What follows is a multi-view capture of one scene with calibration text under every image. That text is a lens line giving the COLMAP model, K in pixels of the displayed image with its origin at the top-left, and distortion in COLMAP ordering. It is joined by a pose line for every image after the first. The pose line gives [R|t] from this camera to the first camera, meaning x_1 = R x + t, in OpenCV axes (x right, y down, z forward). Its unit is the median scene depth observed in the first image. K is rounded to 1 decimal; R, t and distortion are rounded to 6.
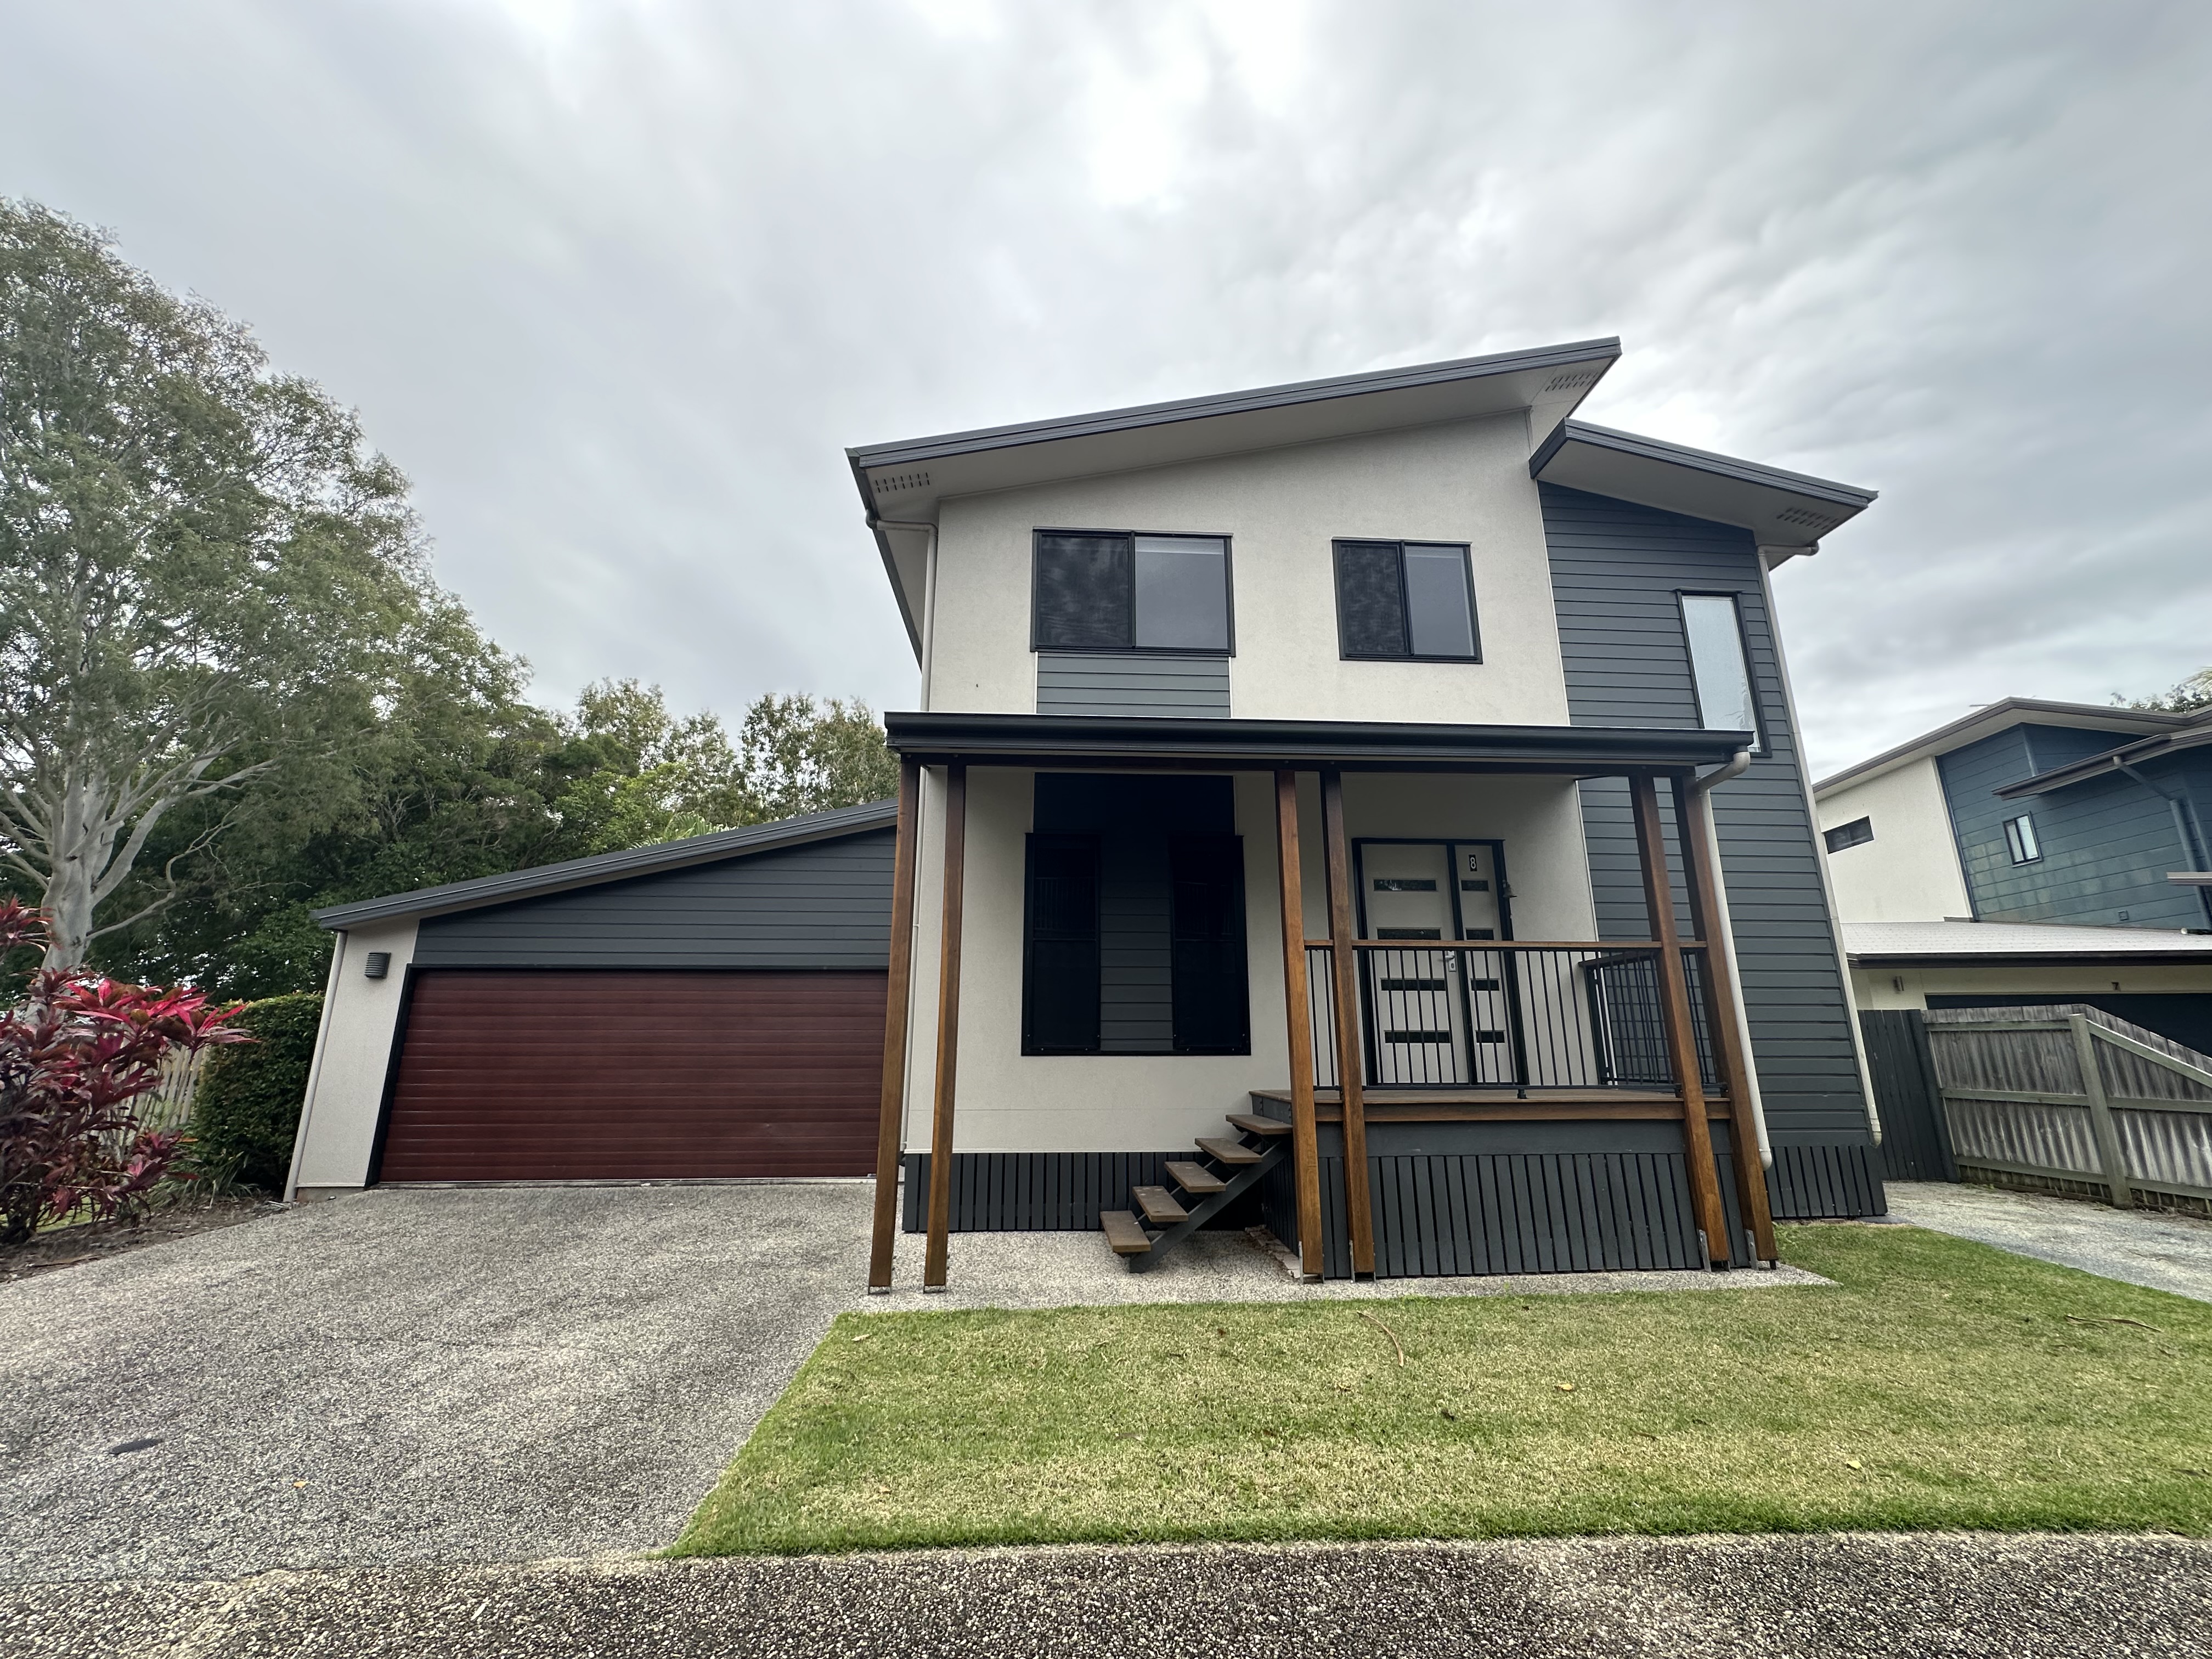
lens RADIAL K [[886.3, 0, 1106.0], [0, 886.3, 829.5], [0, 0, 1]] dist [-0.001067, -0.000189]
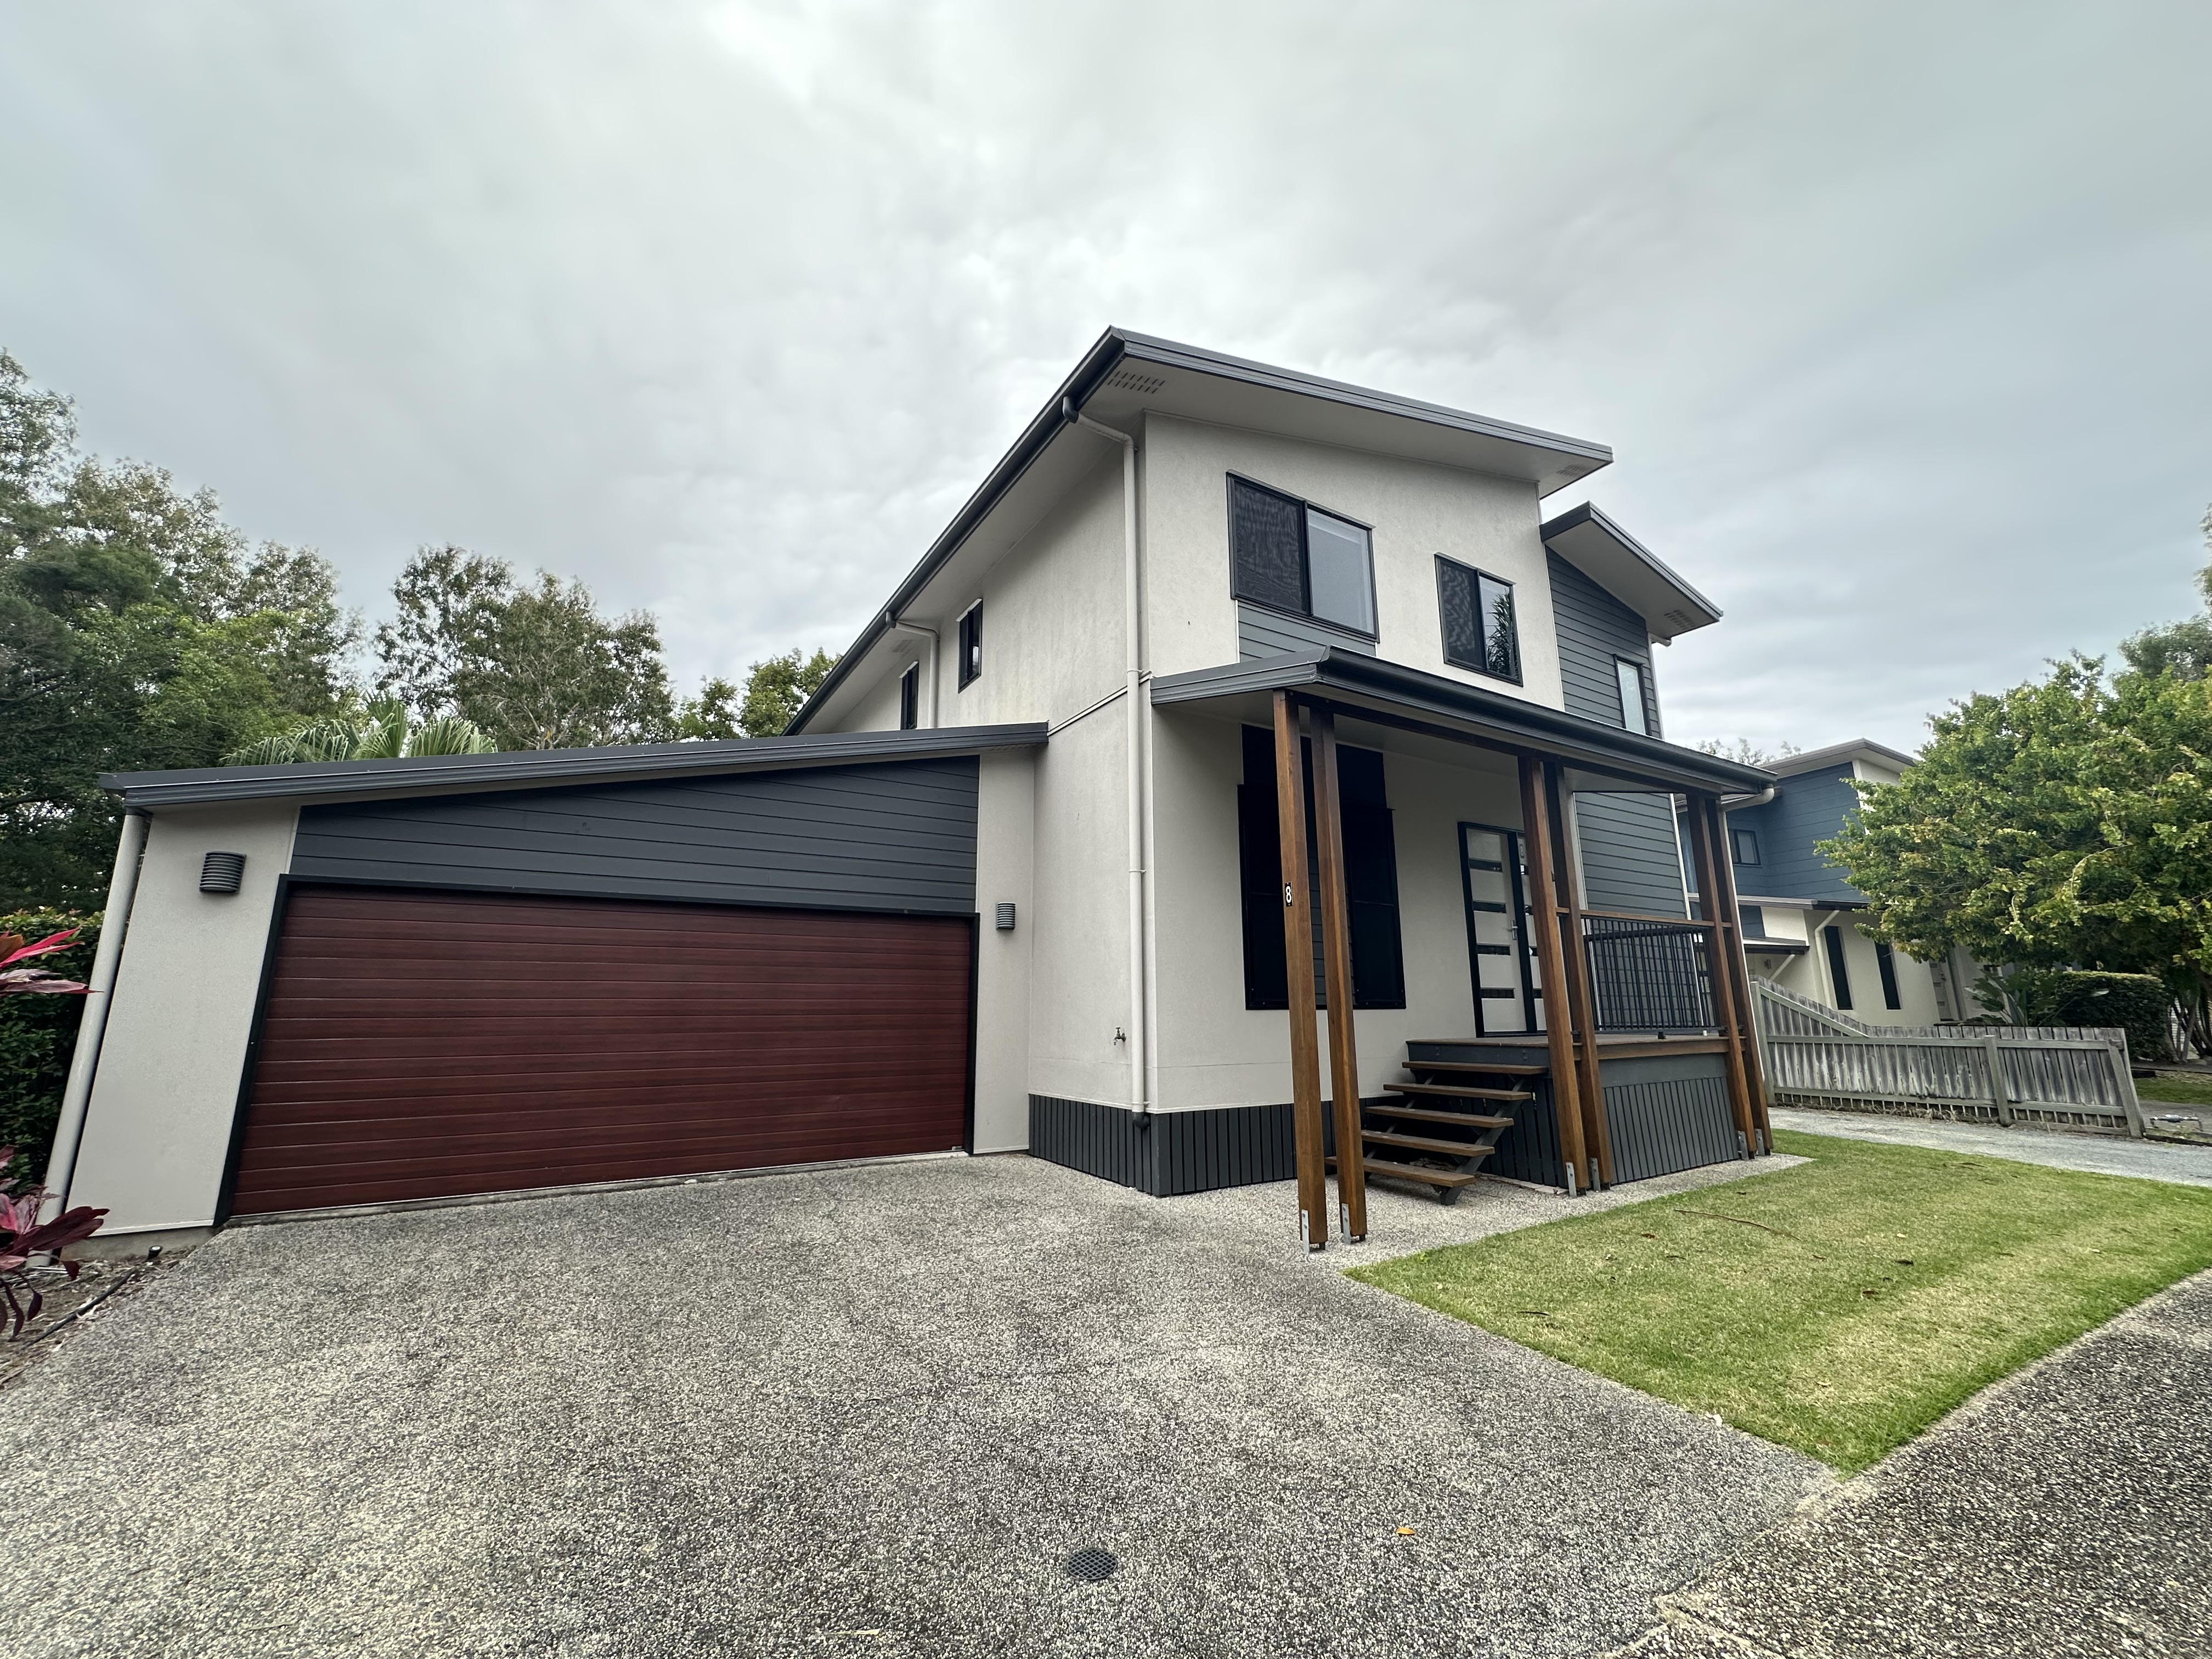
lens RADIAL K [[886.3, 0, 1106.0], [0, 886.3, 829.5], [0, 0, 1]] dist [-0.001067, -0.000189]
pose [[0.882100, 0.090770, 0.462234, -0.609652], [-0.106374, 0.994296, 0.007746, 0.056089], [-0.458894, -0.056003, 0.886724, 0.179585]]
